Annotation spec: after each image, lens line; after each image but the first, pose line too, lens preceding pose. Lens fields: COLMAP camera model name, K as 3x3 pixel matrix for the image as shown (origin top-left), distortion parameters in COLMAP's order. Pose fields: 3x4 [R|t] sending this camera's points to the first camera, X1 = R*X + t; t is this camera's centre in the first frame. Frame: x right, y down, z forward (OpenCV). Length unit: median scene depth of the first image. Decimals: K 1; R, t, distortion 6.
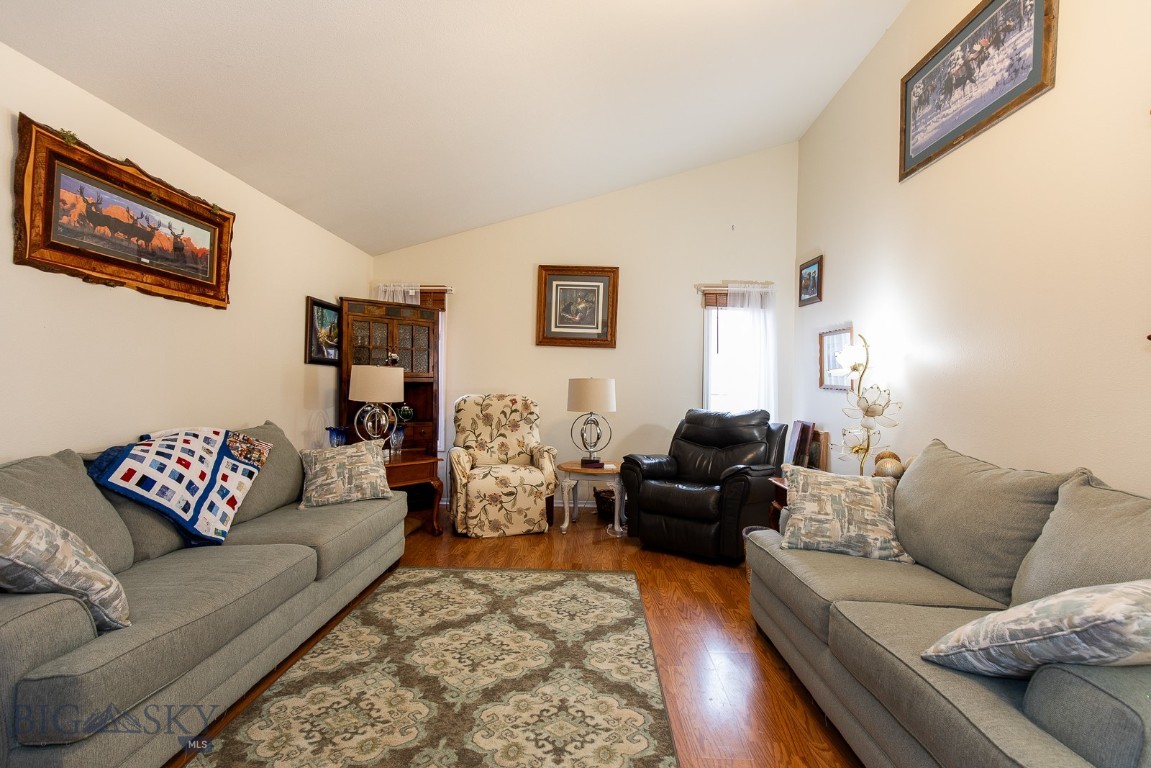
lens RADIAL K [[522.5, 0, 584.8], [0, 522.5, 387.1], [0, 0, 1]] dist [0.007119, -0.001489]
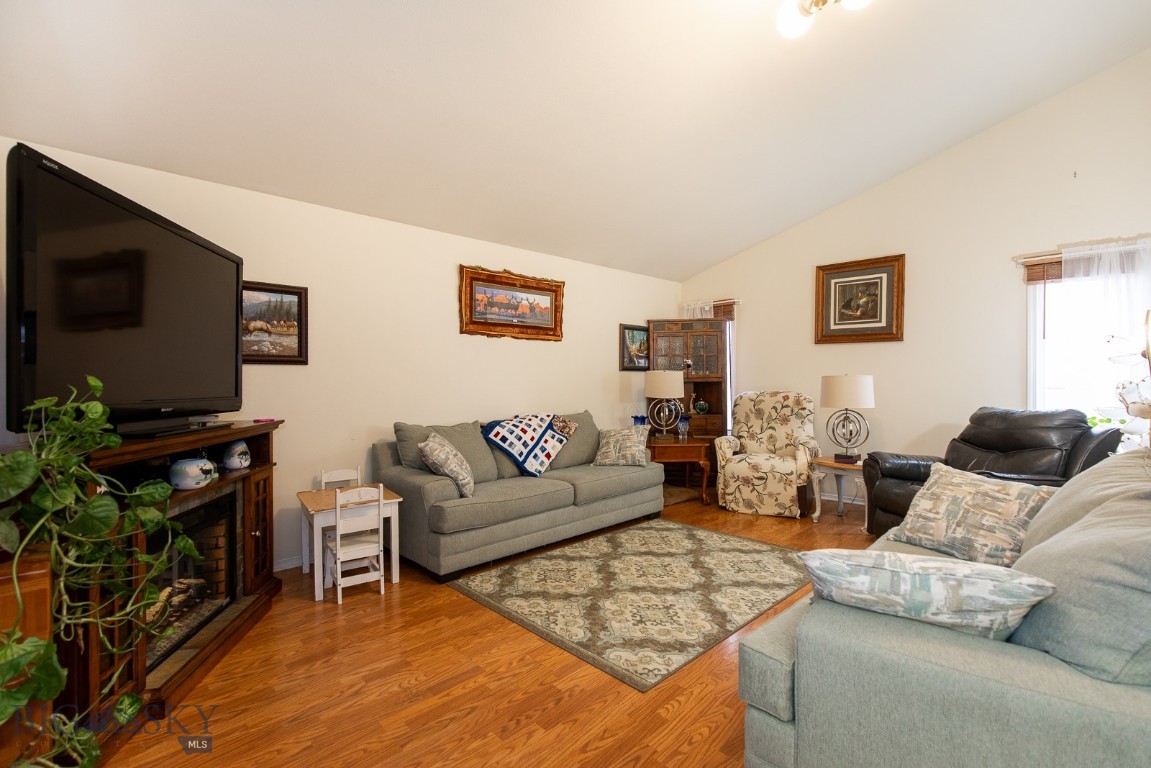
lens RADIAL K [[522.5, 0, 579.6], [0, 522.5, 387.6], [0, 0, 1]] dist [0.007119, -0.001489]
pose [[0.713601, -0.011583, -0.700456, 0.509829], [0.017784, 0.999841, 0.001584, -0.004797], [0.700326, -0.013587, 0.713694, -0.128555]]
